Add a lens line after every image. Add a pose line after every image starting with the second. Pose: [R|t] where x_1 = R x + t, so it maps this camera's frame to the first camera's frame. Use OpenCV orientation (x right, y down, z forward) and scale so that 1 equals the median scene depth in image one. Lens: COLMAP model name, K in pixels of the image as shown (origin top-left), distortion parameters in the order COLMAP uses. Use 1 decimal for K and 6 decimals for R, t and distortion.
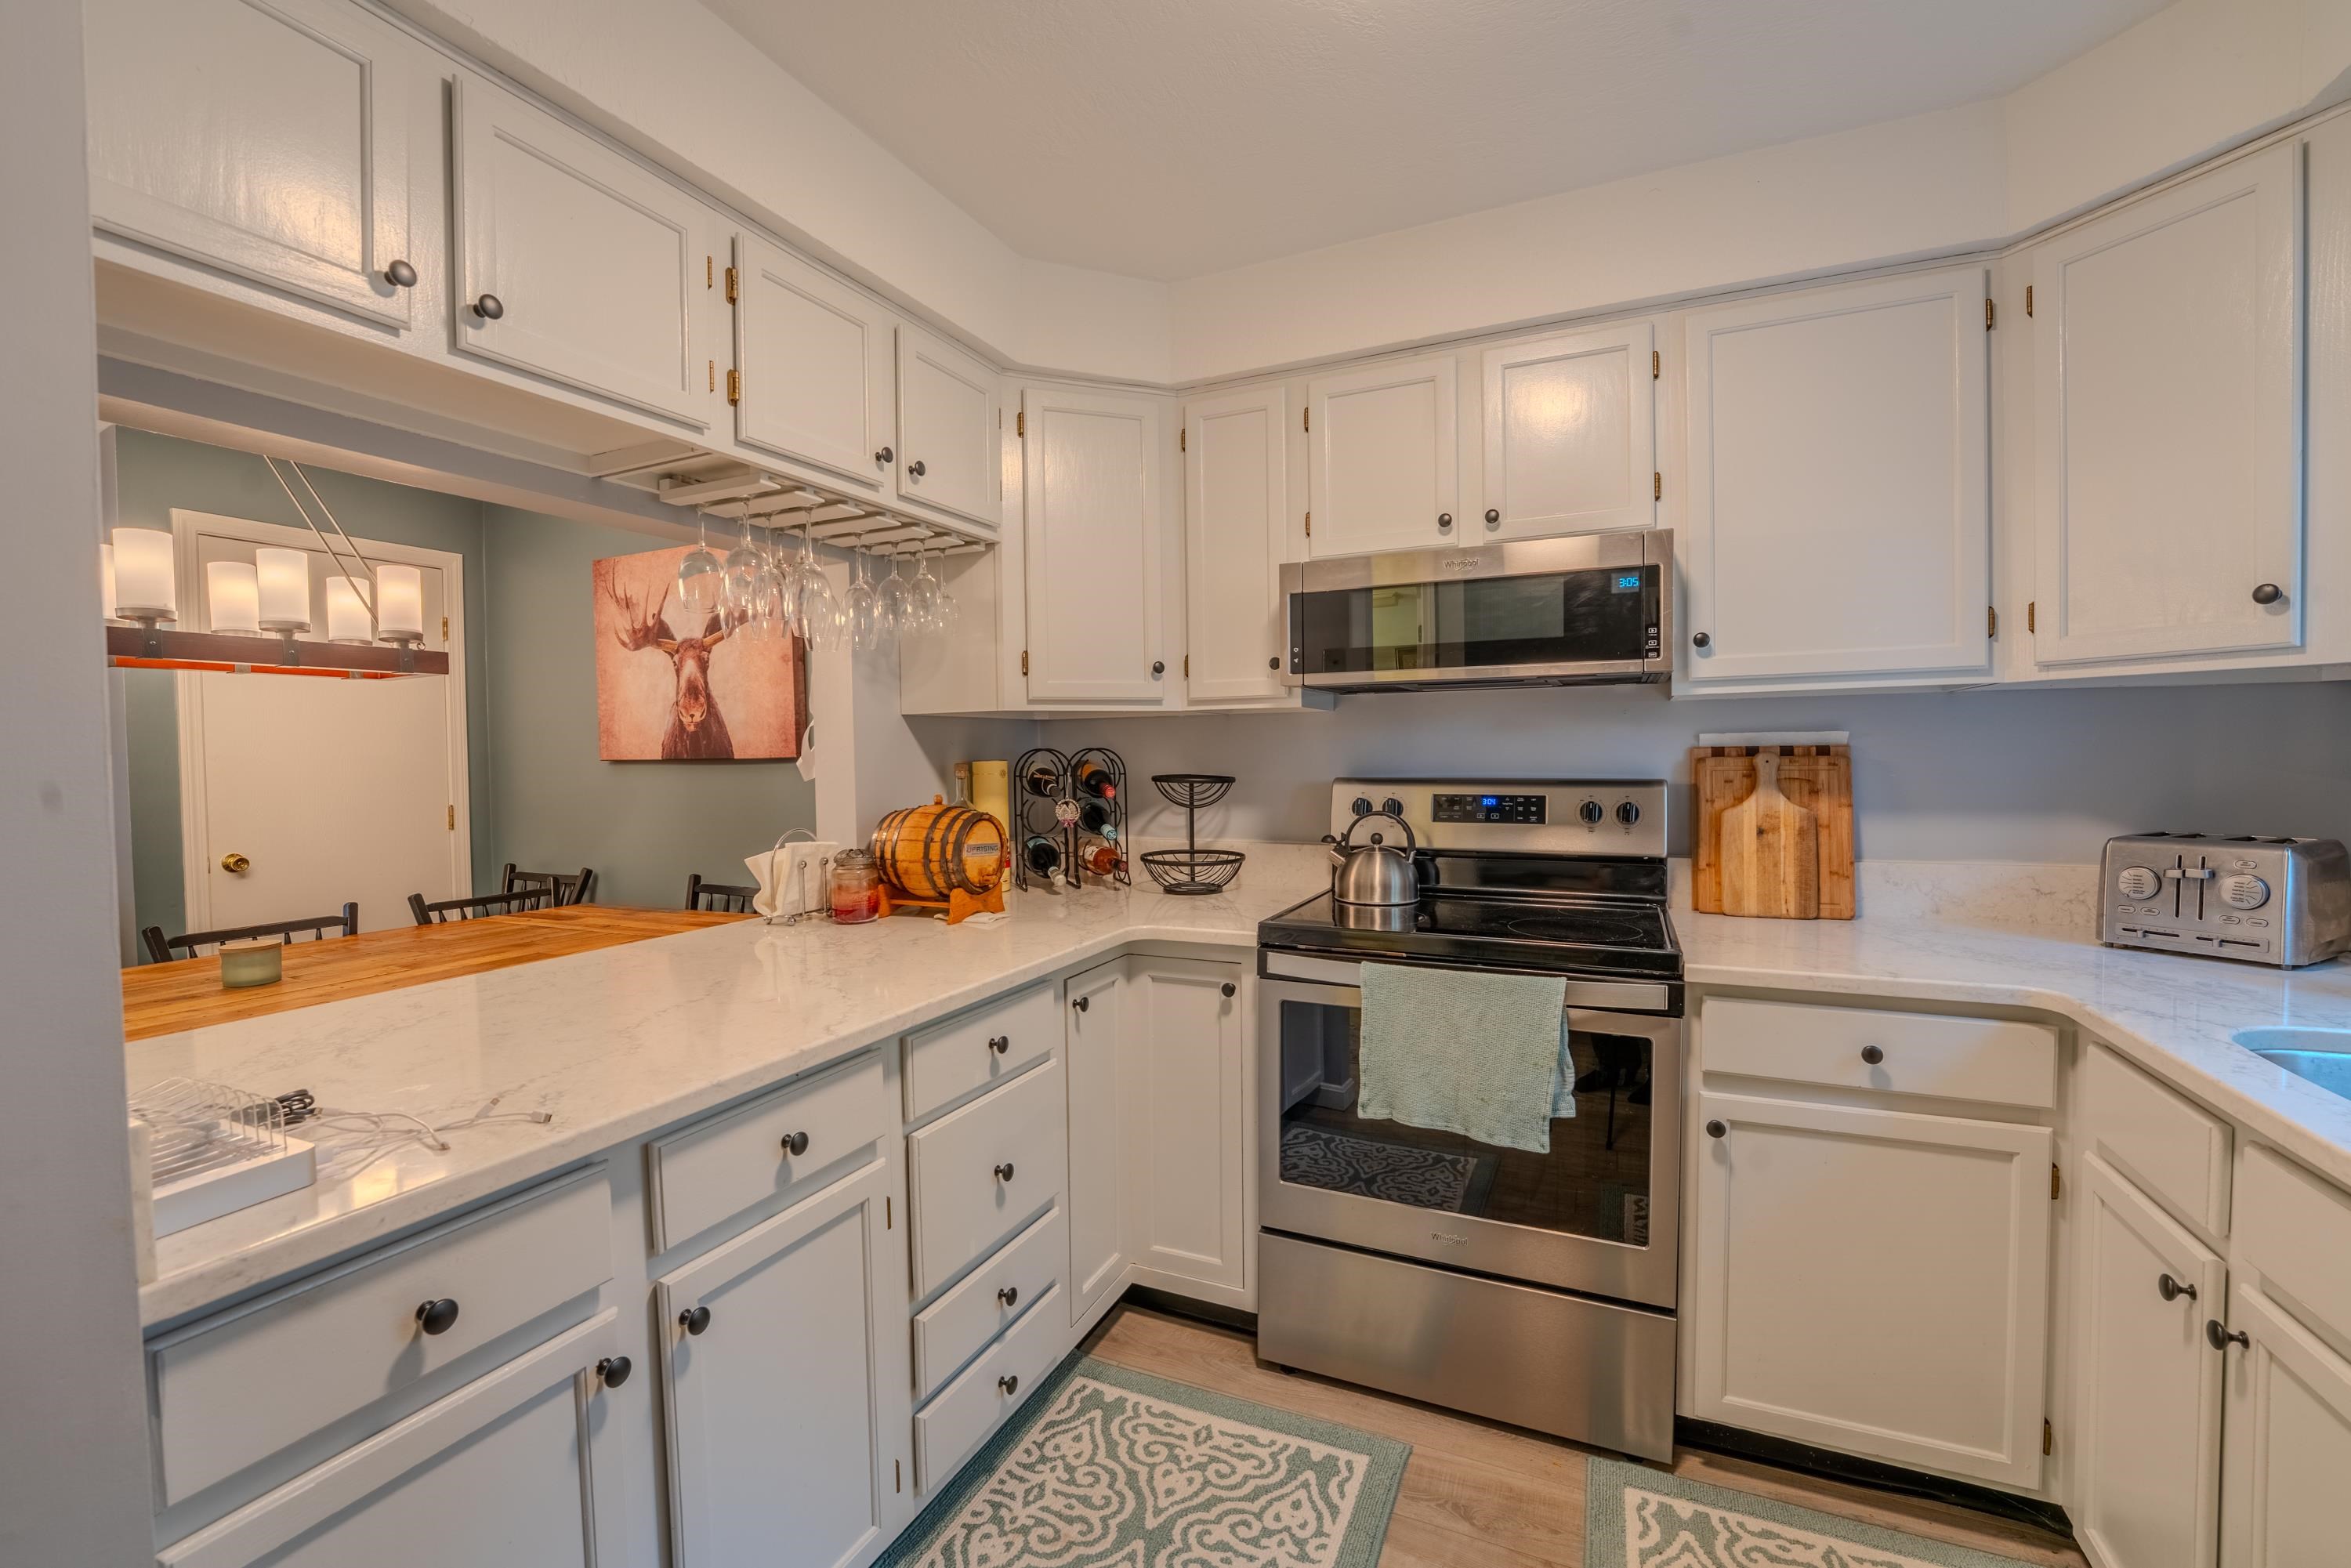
lens RADIAL K [[972.7, 0, 1171.2], [0, 972.7, 782.1], [0, 0, 1]] dist [-0.025691, 0.000995]
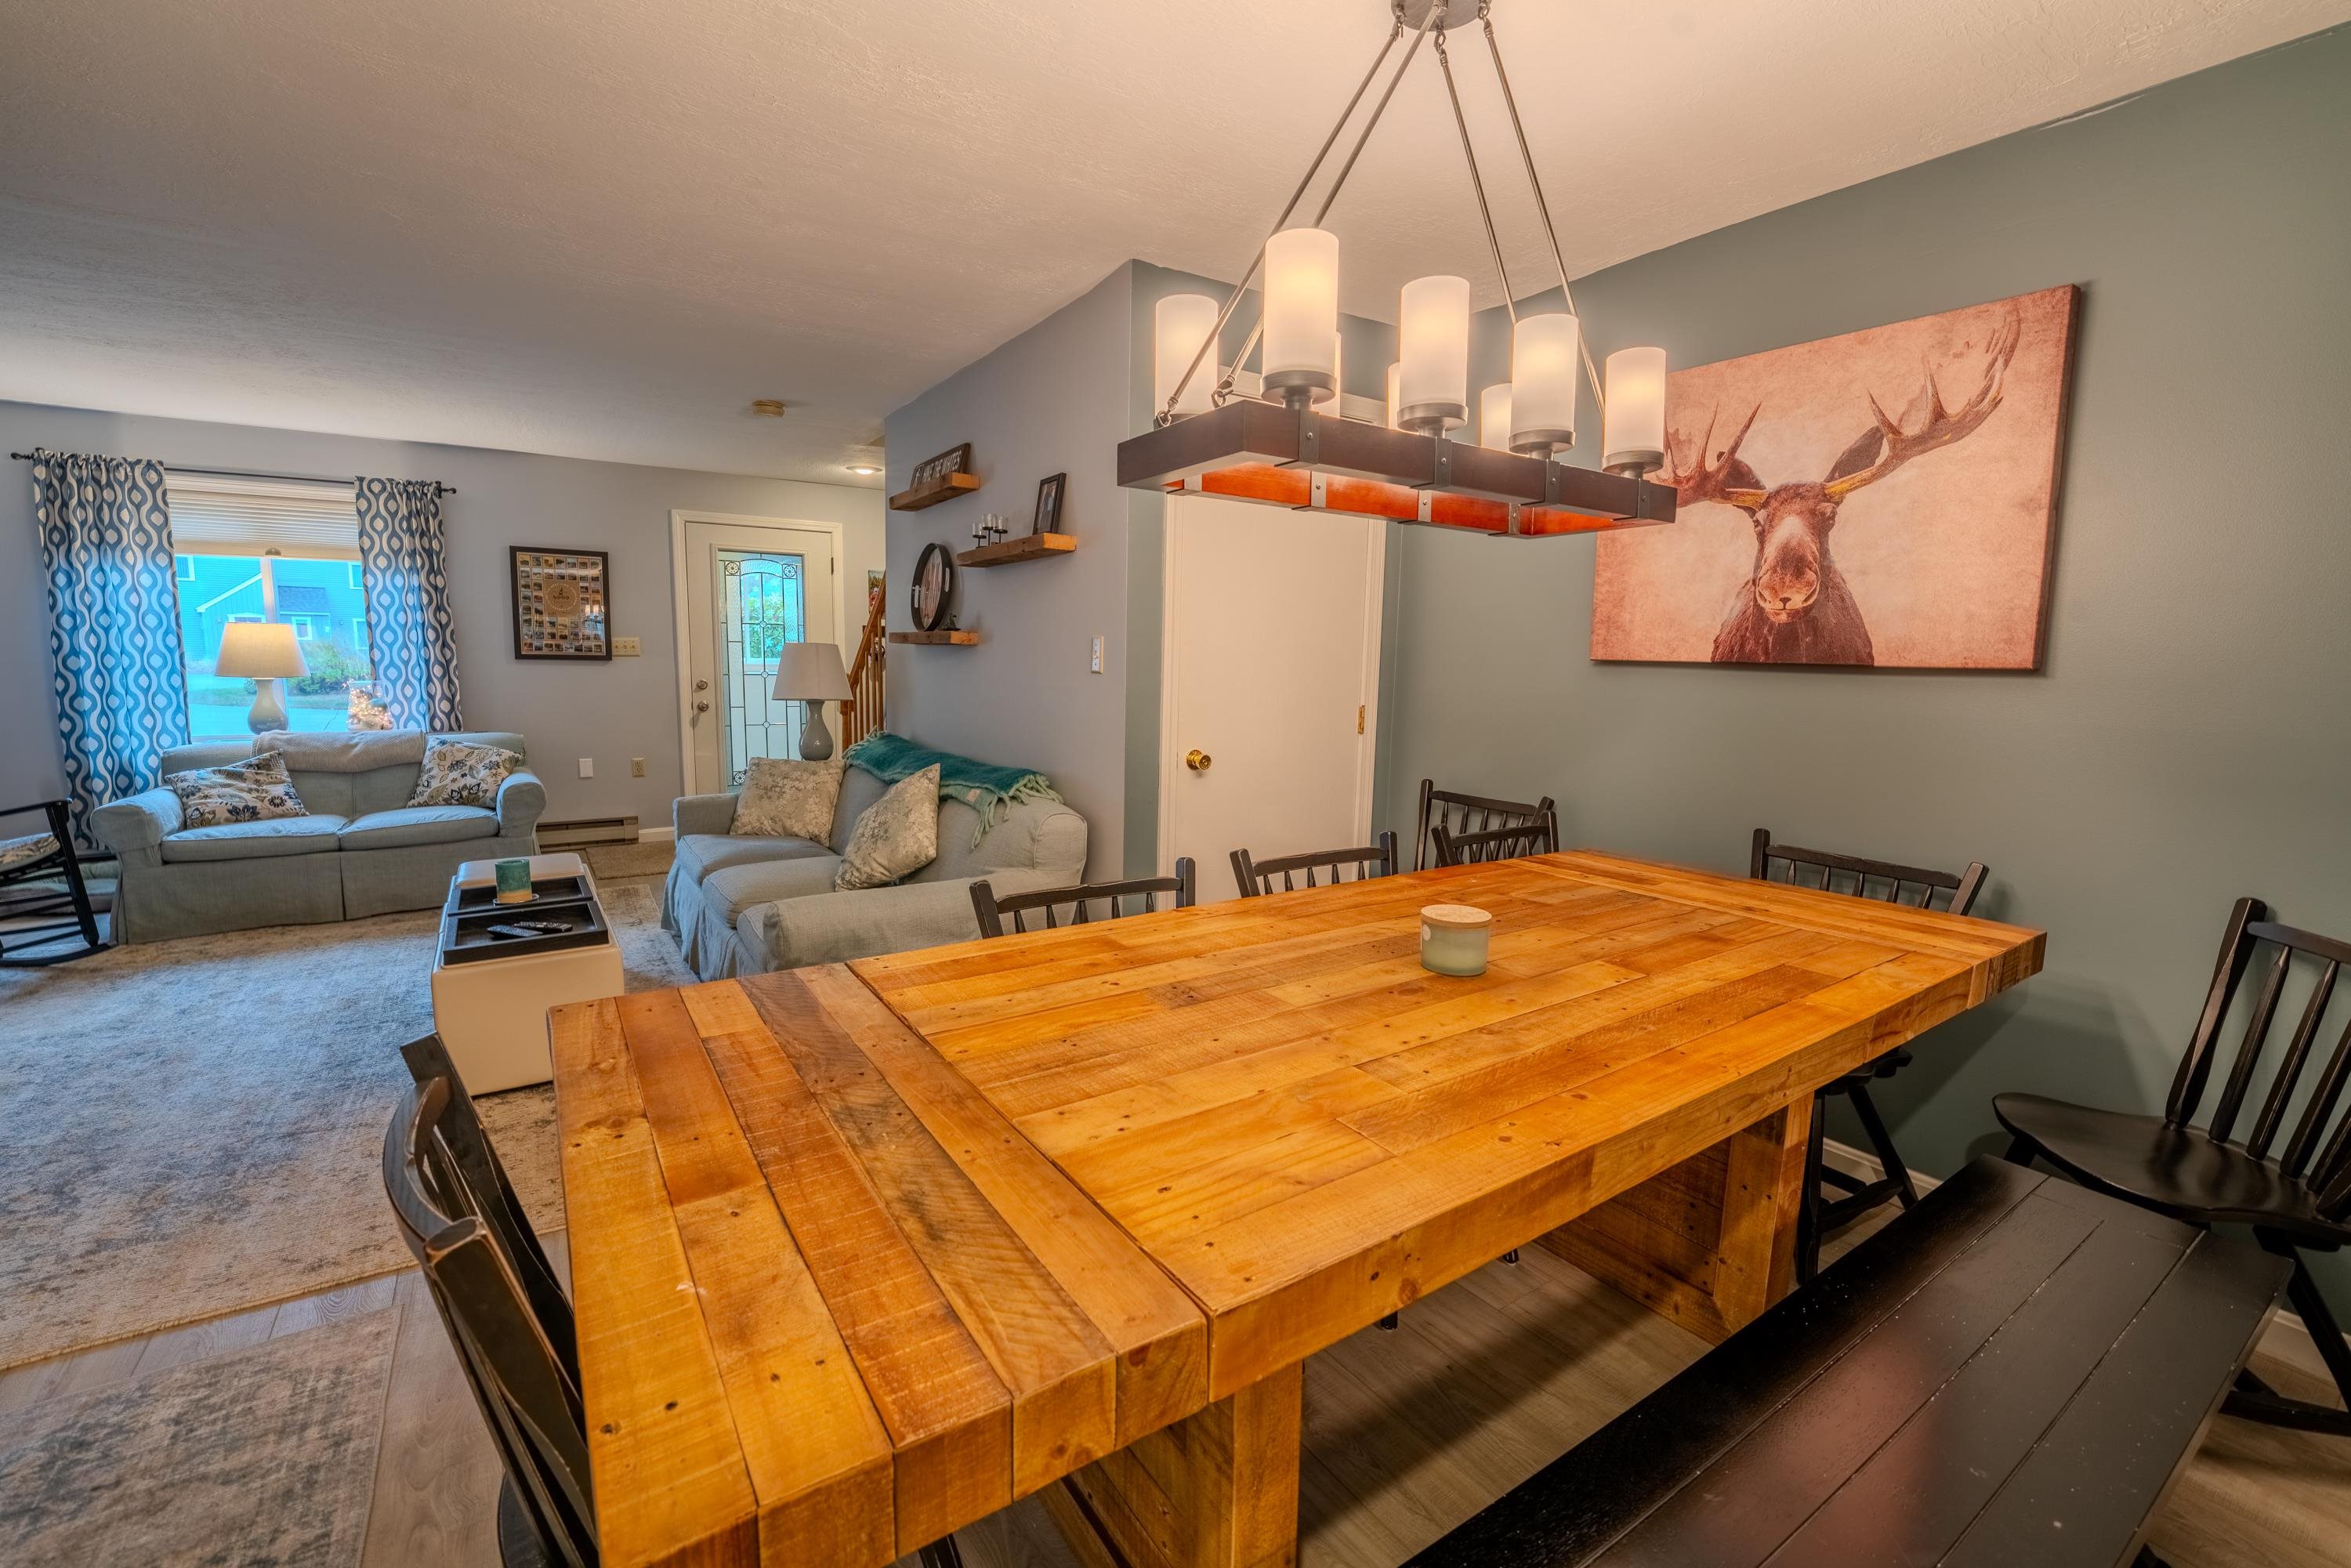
lens RADIAL K [[972.7, 0, 1171.2], [0, 972.7, 782.1], [0, 0, 1]] dist [-0.025691, 0.000995]
pose [[0.855556, 0.096204, -0.508693, -0.863189], [-0.045396, 0.992739, 0.111398, 0.005639], [0.515717, -0.072215, 0.853710, 0.312697]]
